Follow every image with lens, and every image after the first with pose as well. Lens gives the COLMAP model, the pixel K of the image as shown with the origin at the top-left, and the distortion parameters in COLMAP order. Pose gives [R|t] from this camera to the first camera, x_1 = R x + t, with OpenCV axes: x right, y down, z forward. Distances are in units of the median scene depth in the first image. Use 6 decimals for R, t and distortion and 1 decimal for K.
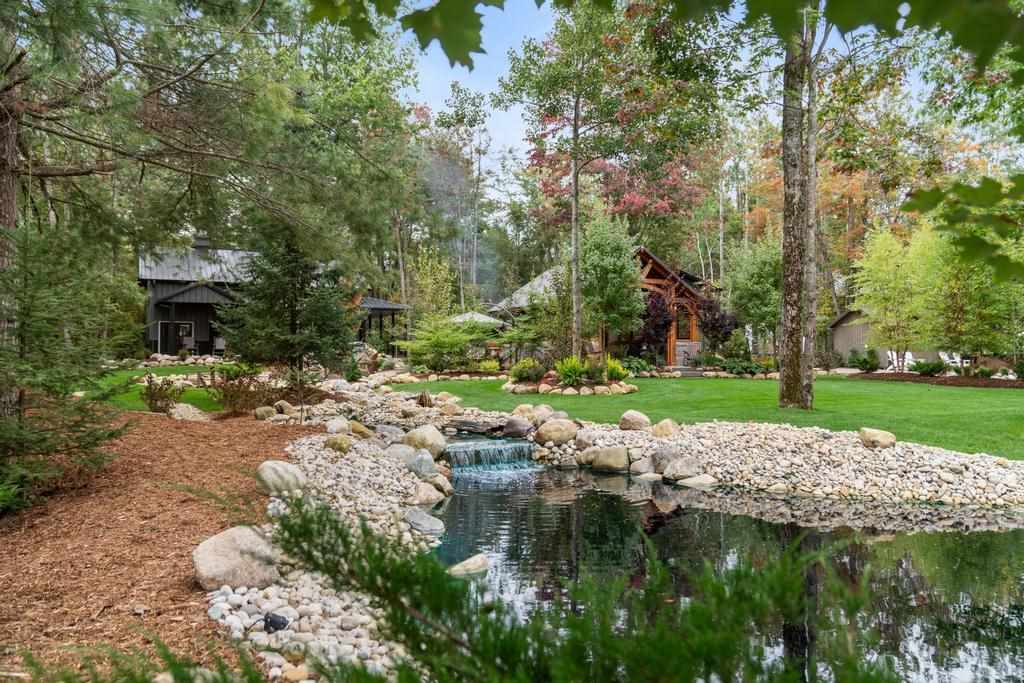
lens RADIAL K [[826.0, 0, 510.8], [0, 826.0, 344.5], [0, 0, 1]] dist [-0.010067, -0.002312]
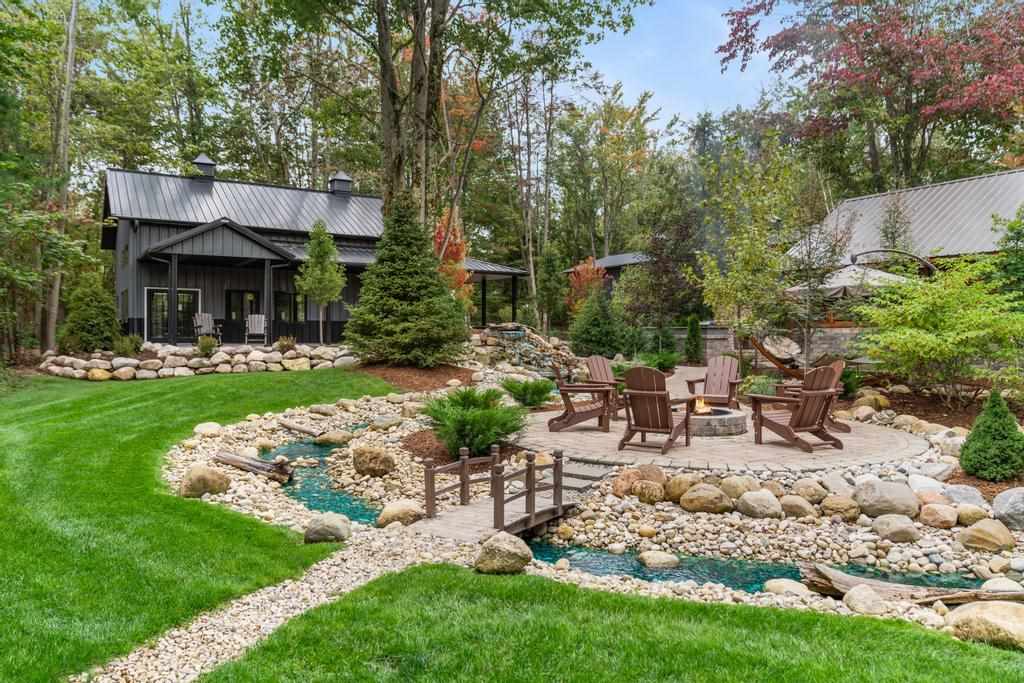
lens RADIAL K [[739.8, 0, 508.3], [0, 739.8, 340.9], [0, 0, 1]] dist [-0.026154, 0.010519]
pose [[0.994313, 0.000618, 0.106493, -0.228848], [-0.003993, 0.999496, 0.031485, -0.006491], [-0.106420, -0.031731, 0.993815, 0.451159]]
